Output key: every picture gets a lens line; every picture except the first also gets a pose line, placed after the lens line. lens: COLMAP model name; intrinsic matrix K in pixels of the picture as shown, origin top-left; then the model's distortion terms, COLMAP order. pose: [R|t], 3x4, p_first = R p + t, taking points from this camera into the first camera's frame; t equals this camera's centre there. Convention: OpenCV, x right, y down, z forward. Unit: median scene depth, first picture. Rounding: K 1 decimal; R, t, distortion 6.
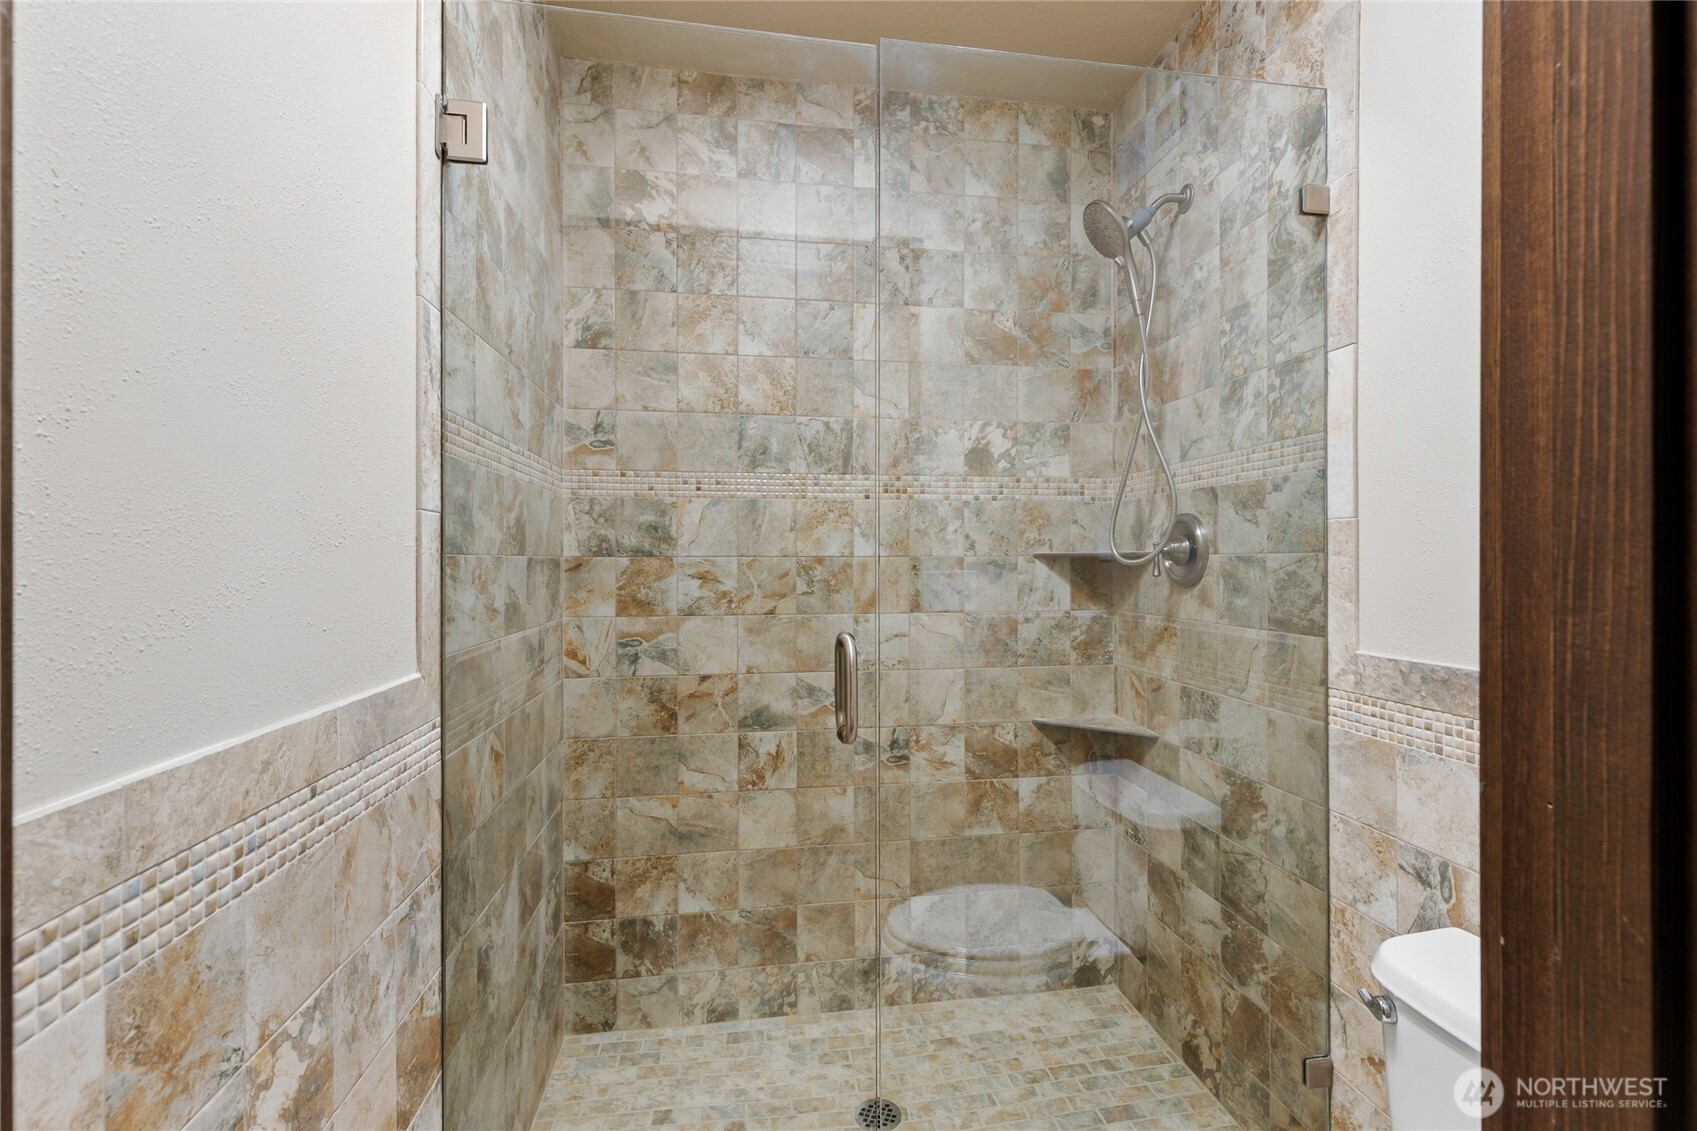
lens RADIAL K [[777.0, 0, 854.7], [0, 777.0, 566.4], [0, 0, 1]] dist [0.007550, -0.002196]
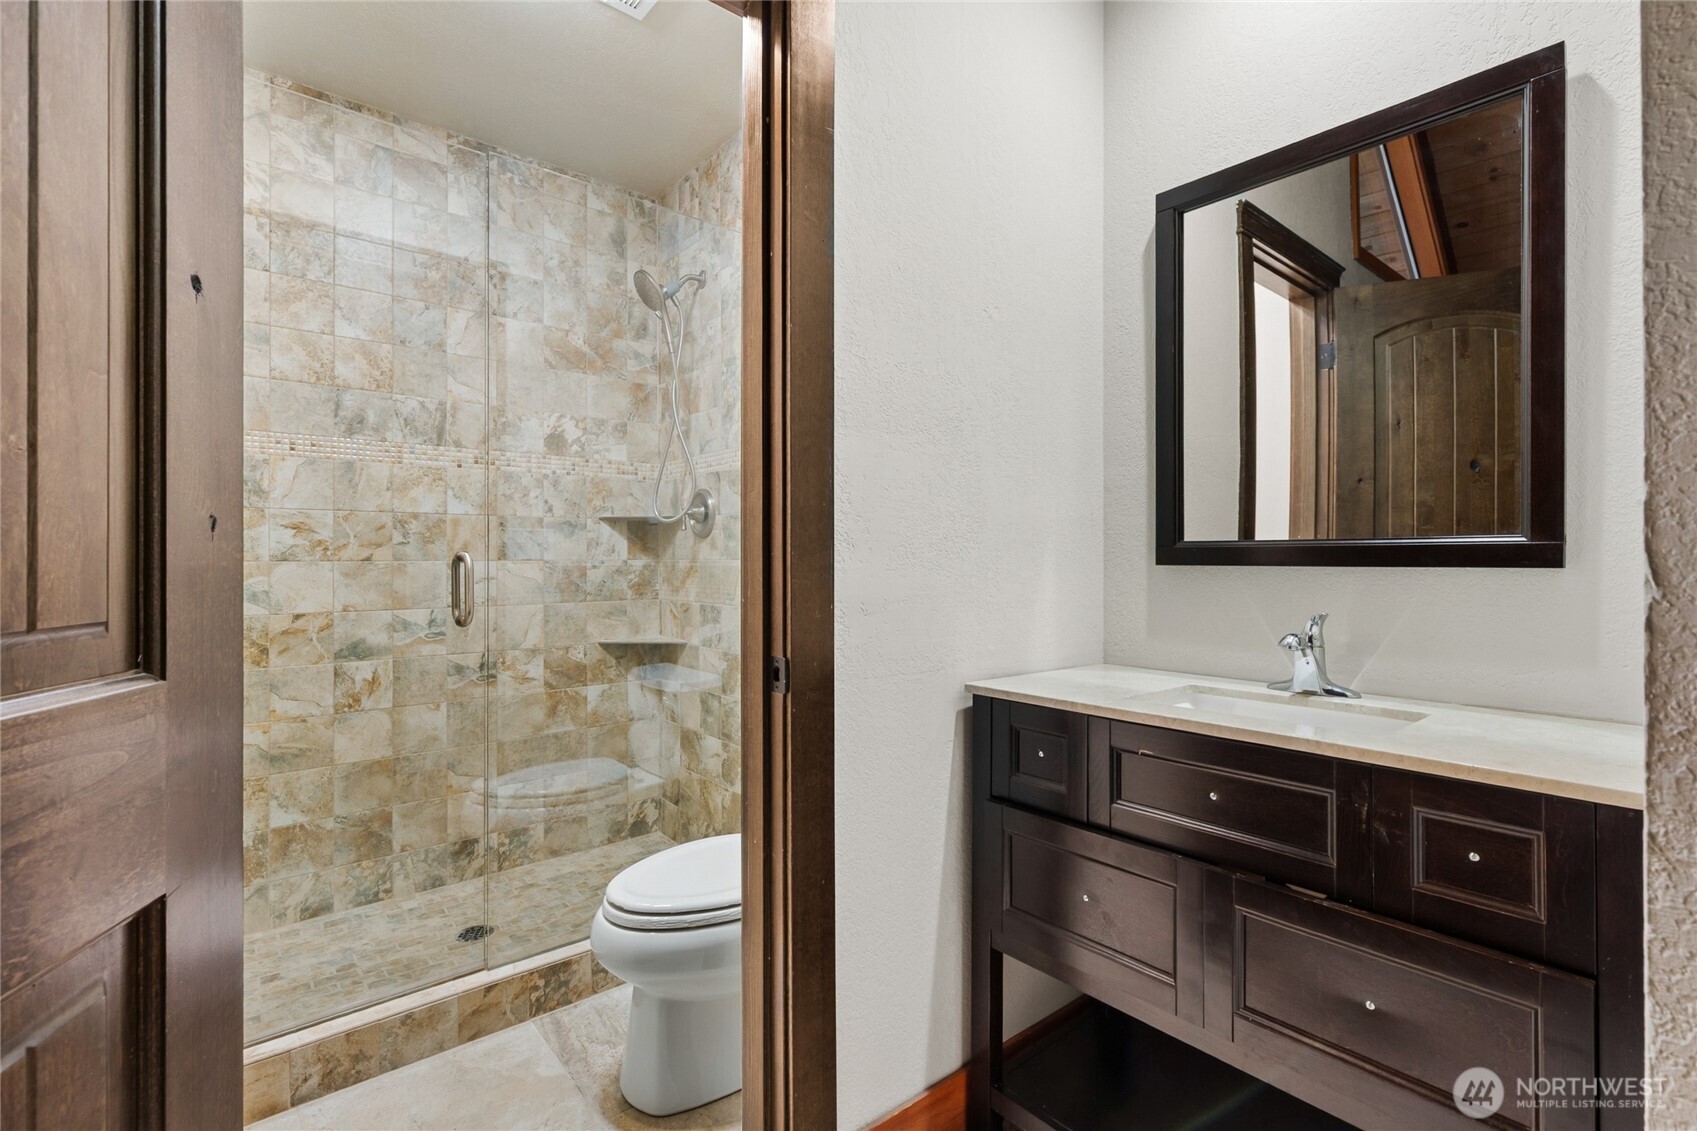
lens RADIAL K [[777.0, 0, 858.2], [0, 777.0, 557.3], [0, 0, 1]] dist [0.007550, -0.002196]
pose [[0.858185, 0.002253, 0.513335, -0.076517], [0.000971, 0.999981, -0.006012, 0.064947], [-0.513339, 0.005658, 0.858167, -0.390157]]
